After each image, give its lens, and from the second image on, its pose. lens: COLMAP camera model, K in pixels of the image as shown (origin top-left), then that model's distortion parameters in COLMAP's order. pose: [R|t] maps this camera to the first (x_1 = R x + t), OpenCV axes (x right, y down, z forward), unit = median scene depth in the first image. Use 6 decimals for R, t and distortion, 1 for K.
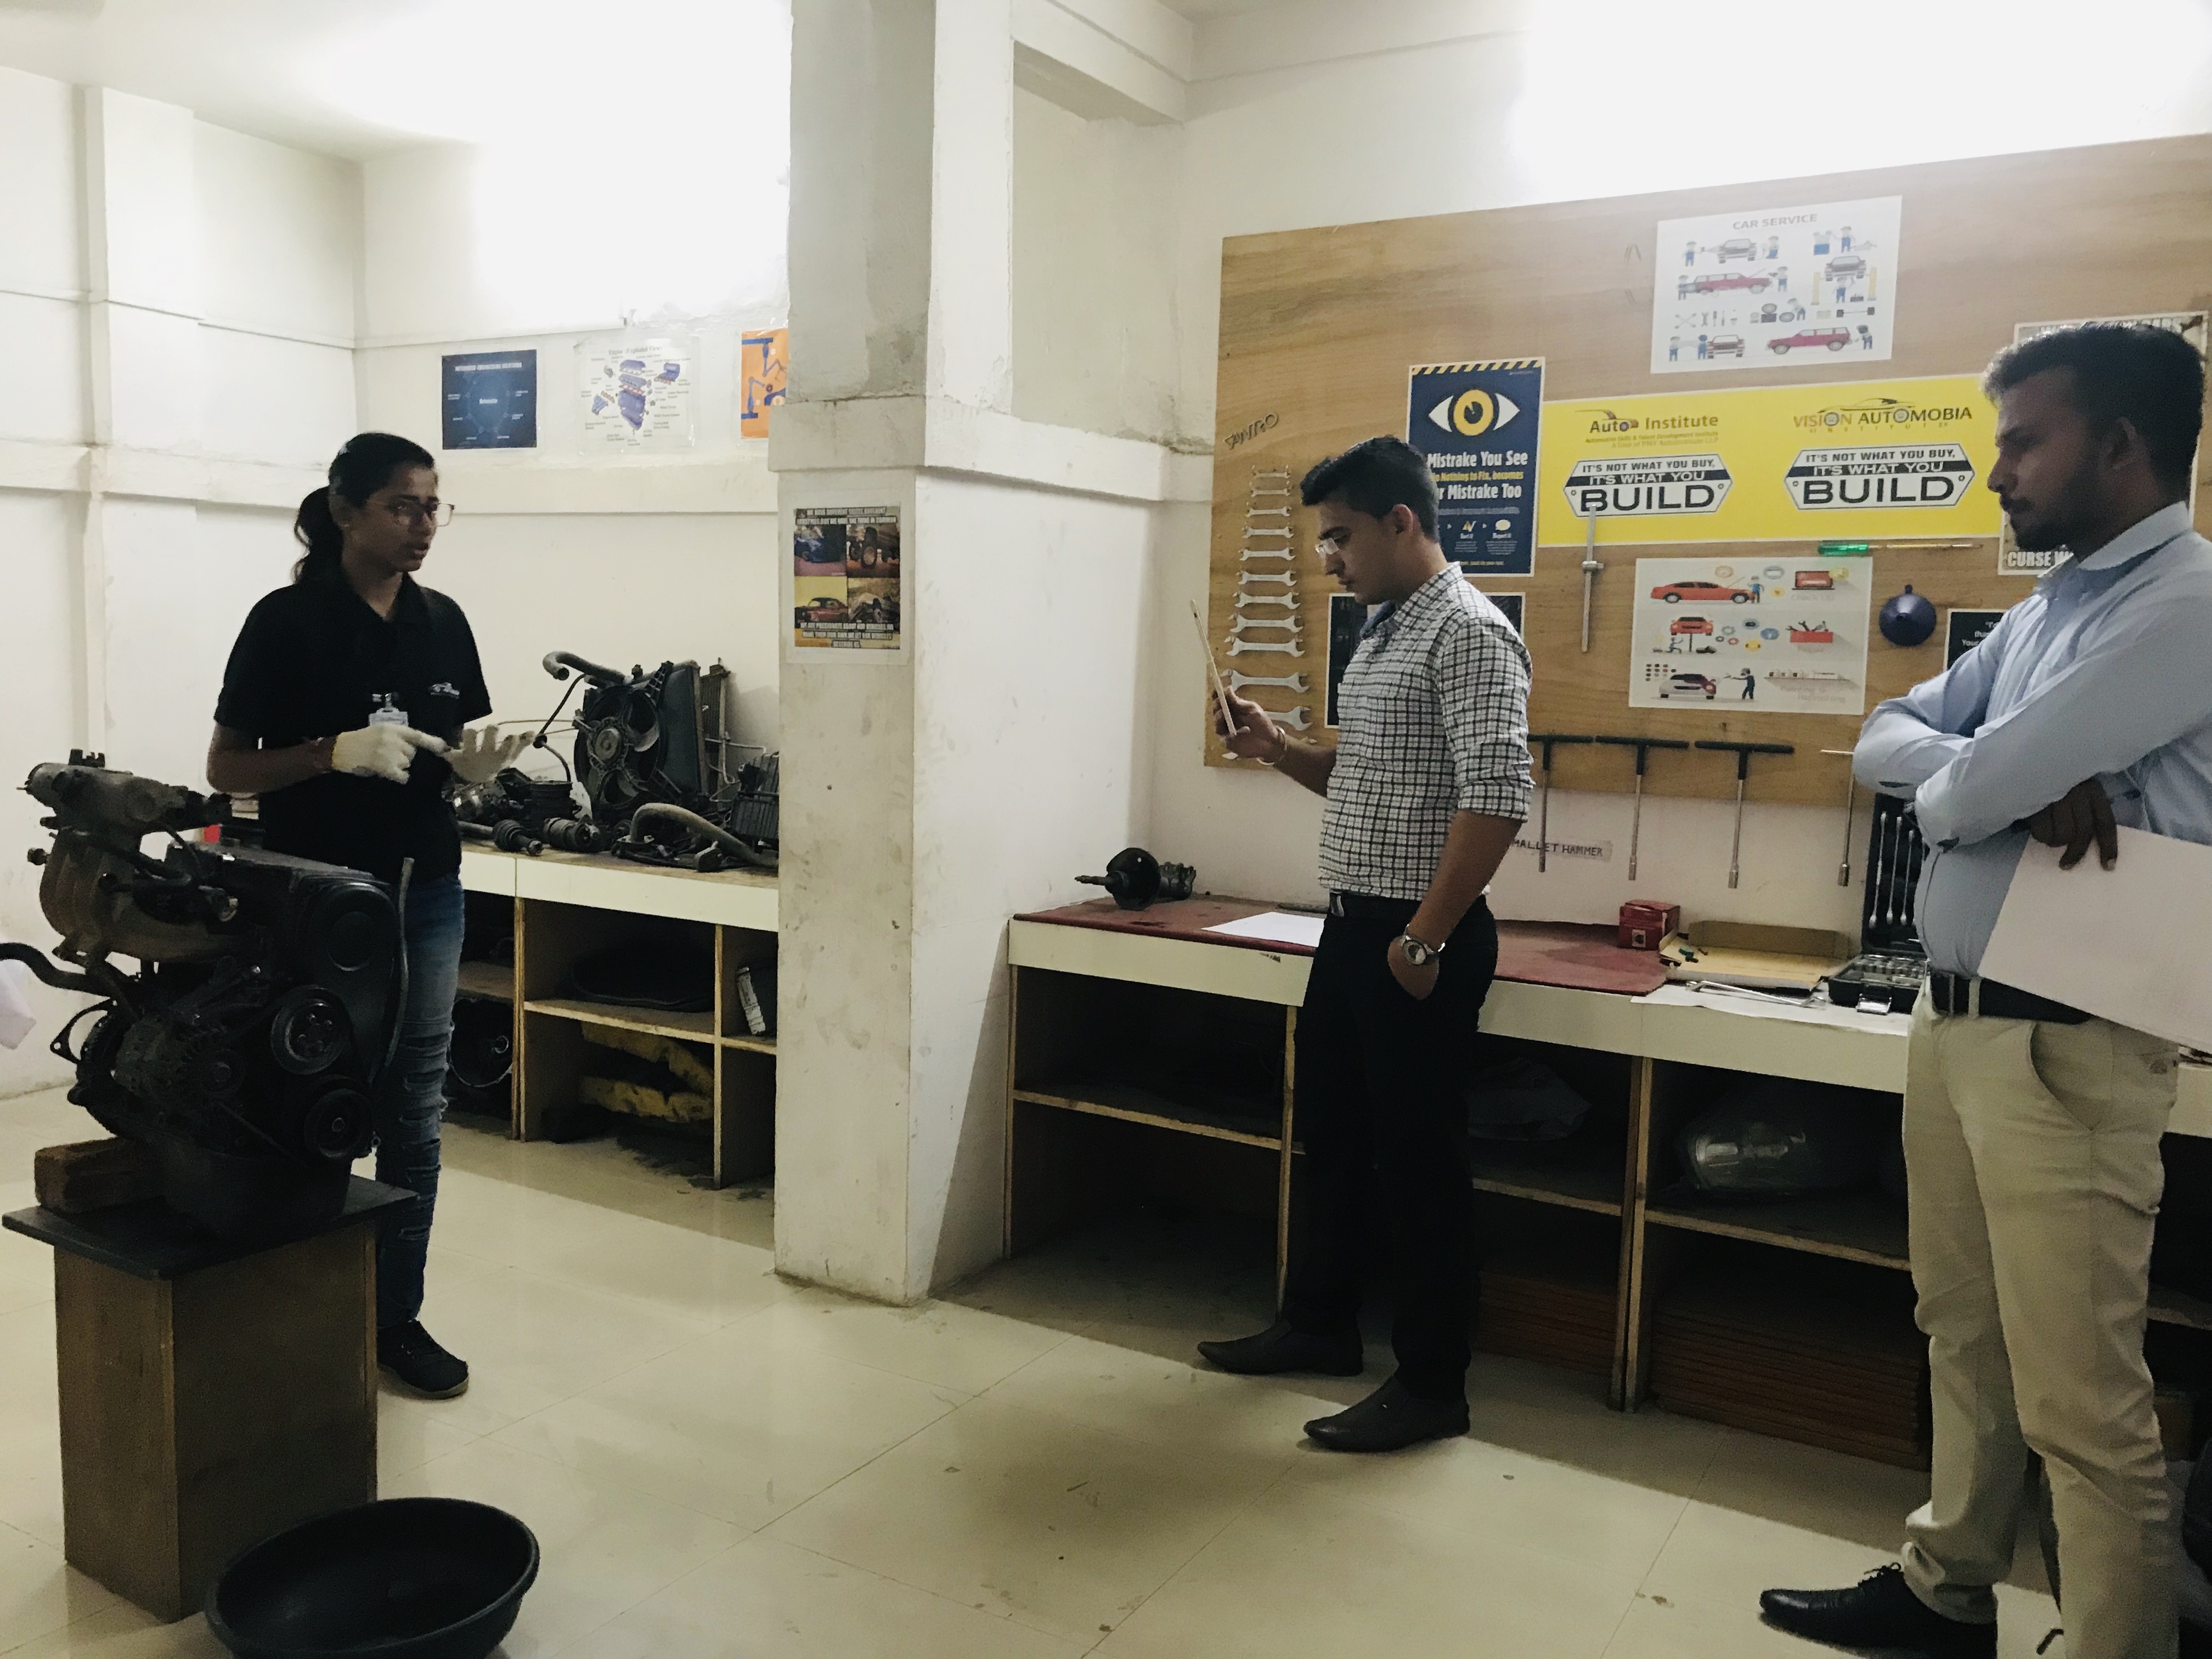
lens RADIAL K [[1884.3, 0, 1106.0], [0, 1884.3, 829.5], [0, 0, 1]] dist [0.095914, -0.165137]
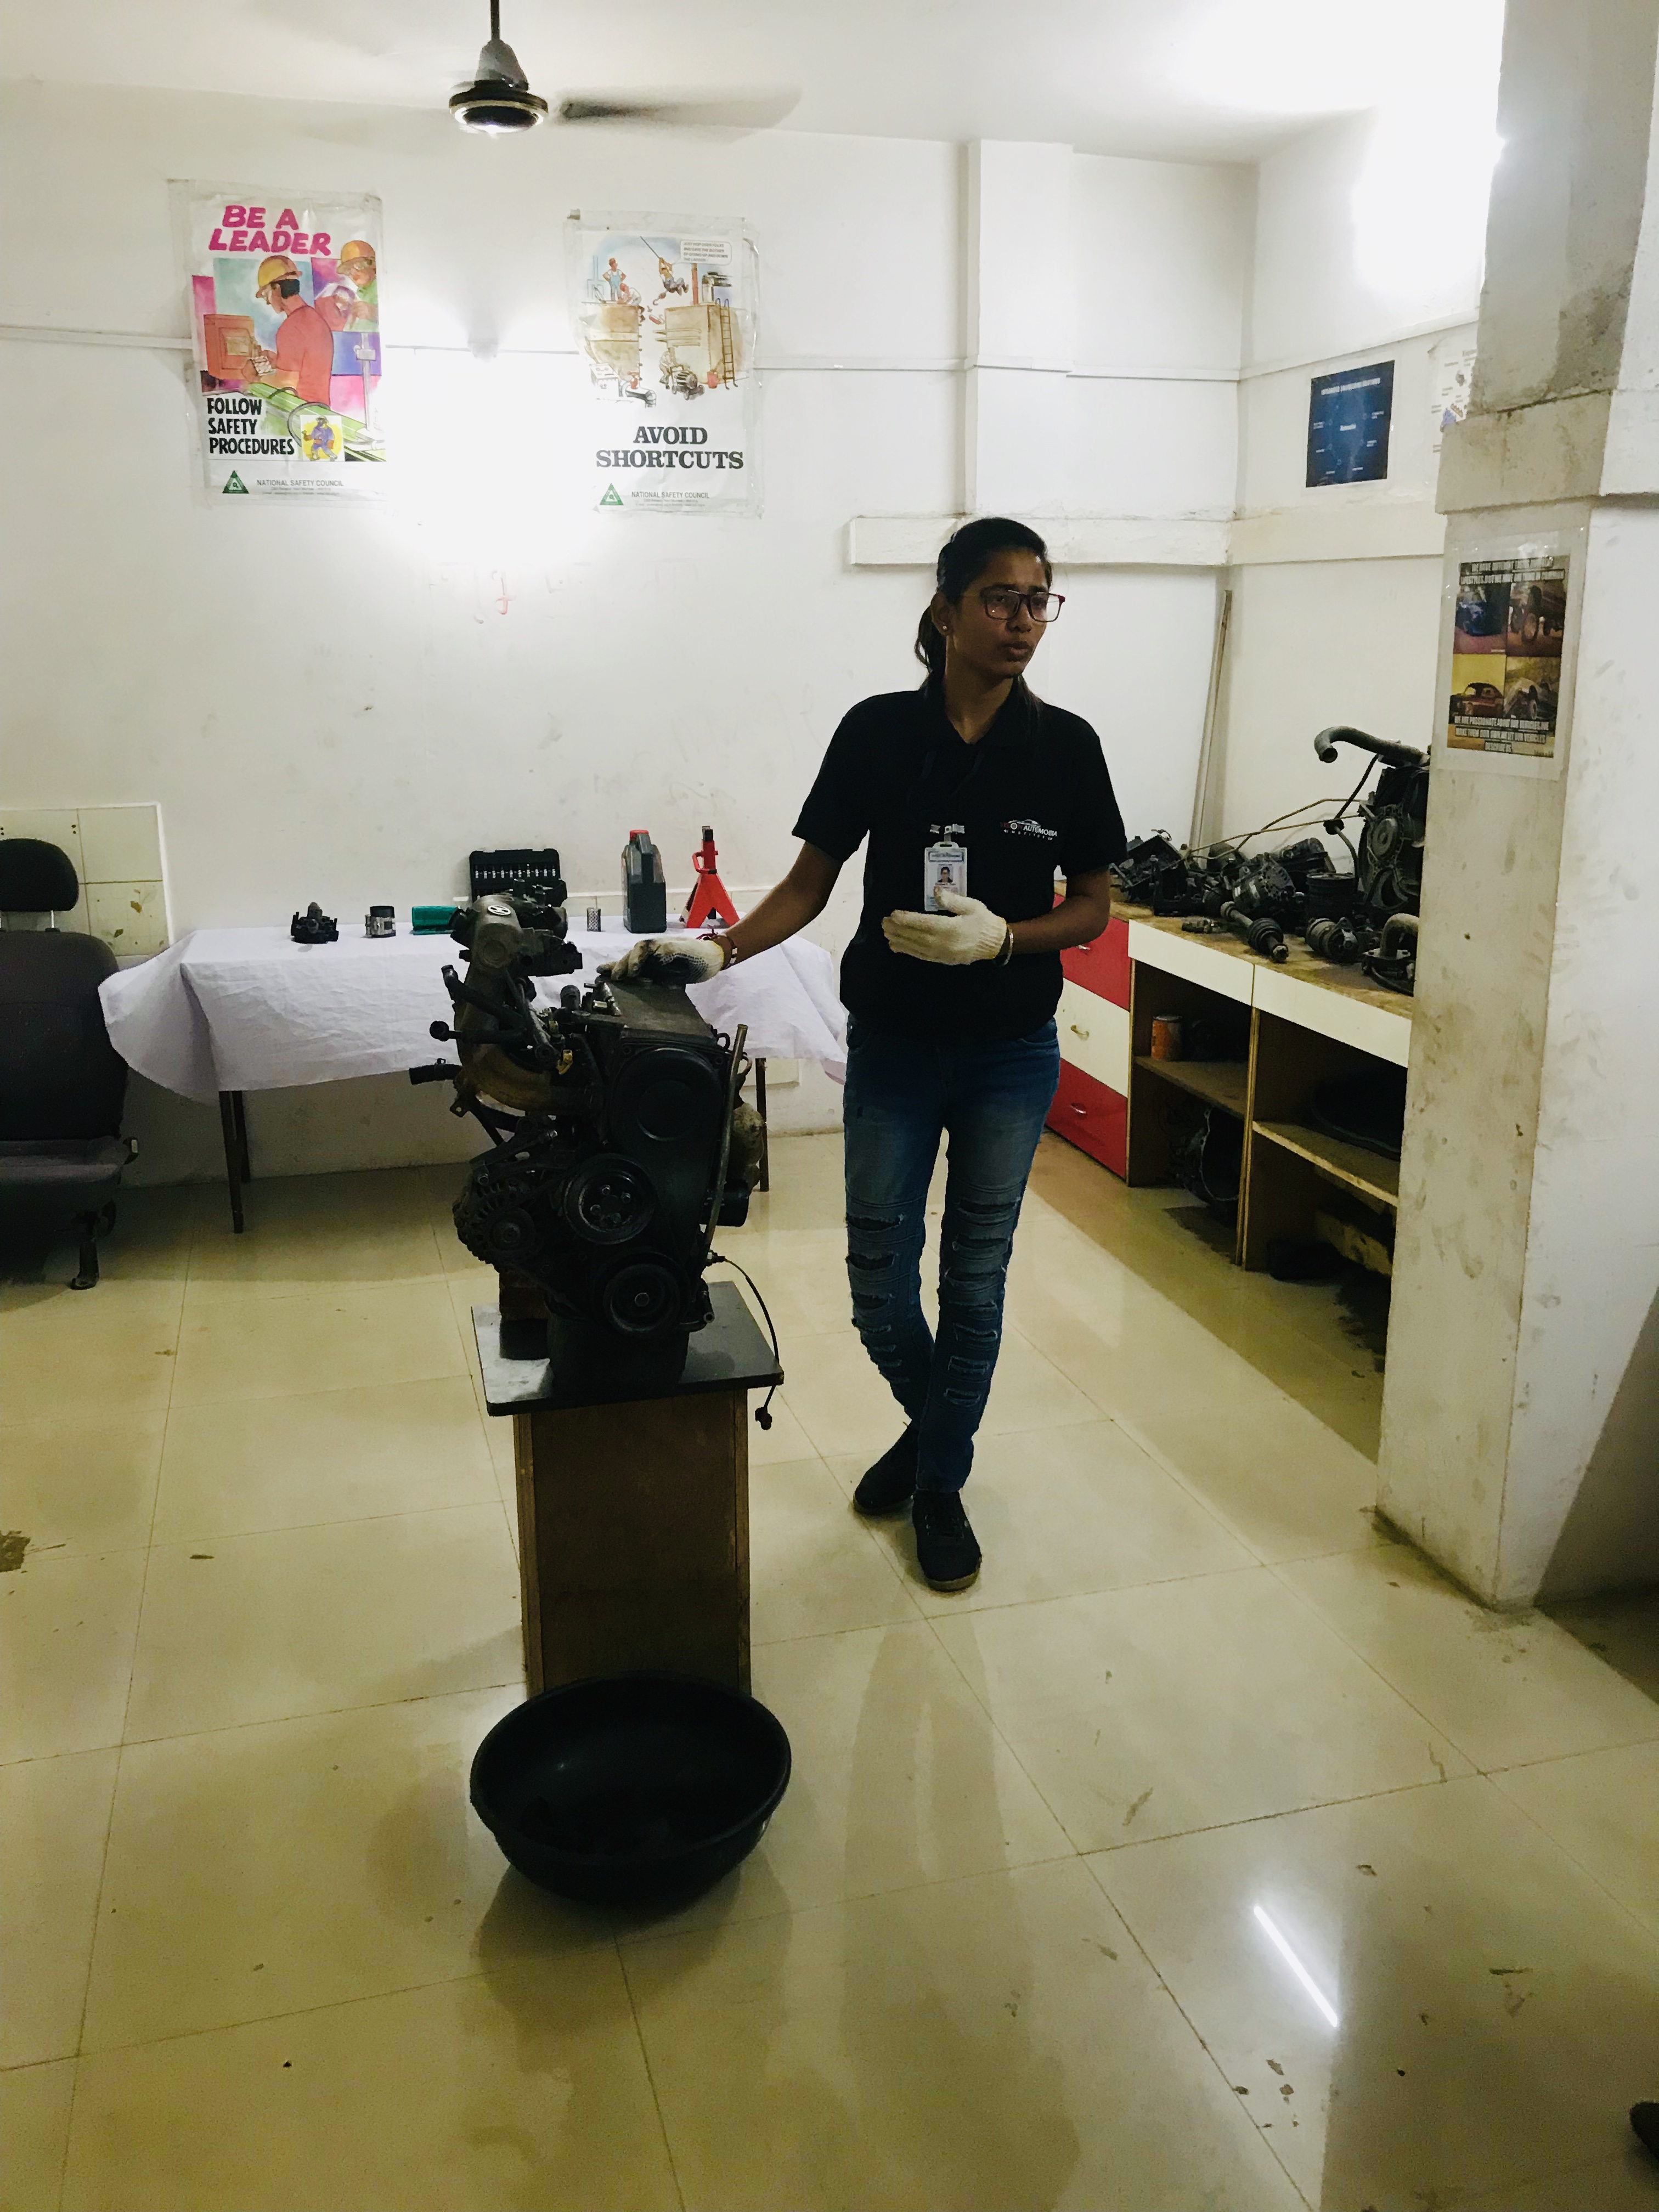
lens RADIAL K [[1855.7, 0, 829.5], [0, 1855.7, 1106.0], [0, 0, 1]] dist [0.069415, -0.176875]
pose [[0.722552, 0.147482, -0.675401, 0.183811], [-0.049810, 0.985546, 0.161918, -0.063141], [0.689519, -0.083352, 0.719455, 0.271091]]
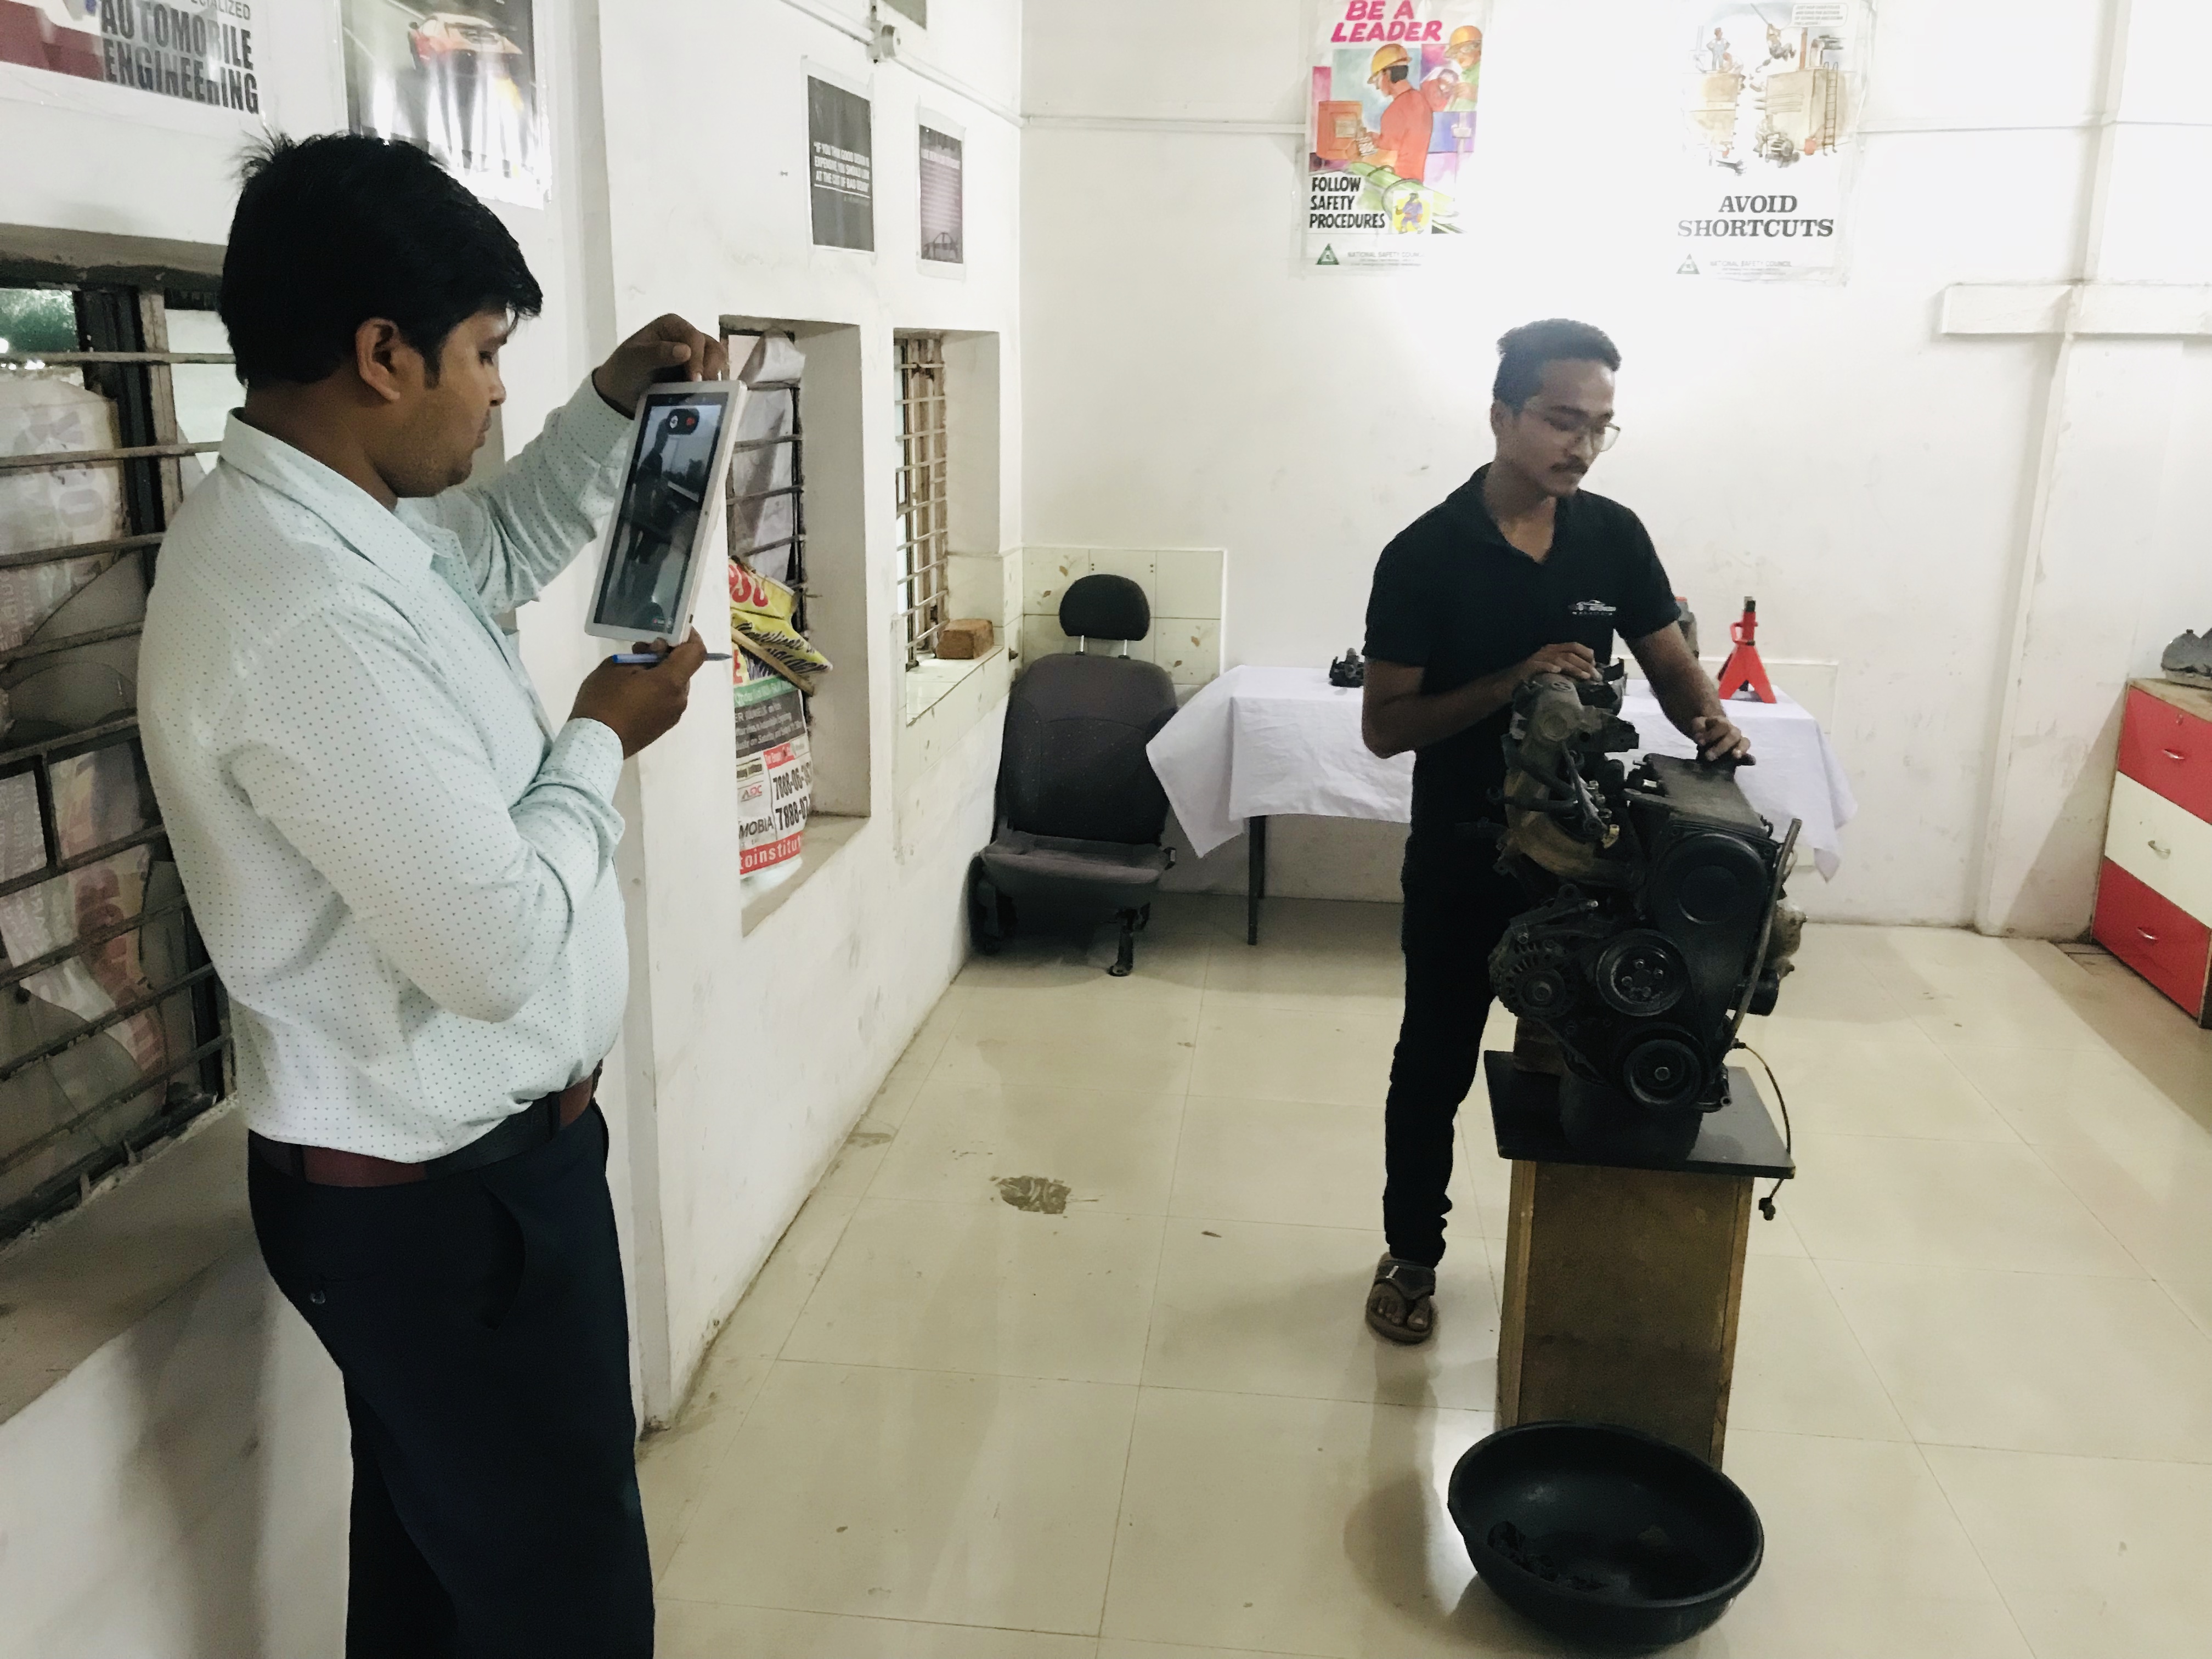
lens RADIAL K [[1888.8, 0, 1057.3], [0, 1888.8, 796.8], [0, 0, 1]] dist [-0.004109, 0.014431]
pose [[0.395554, 0.197923, -0.896863, 0.213473], [-0.099564, 0.979990, 0.172356, -0.081337], [0.913030, 0.021120, 0.407345, 0.209943]]
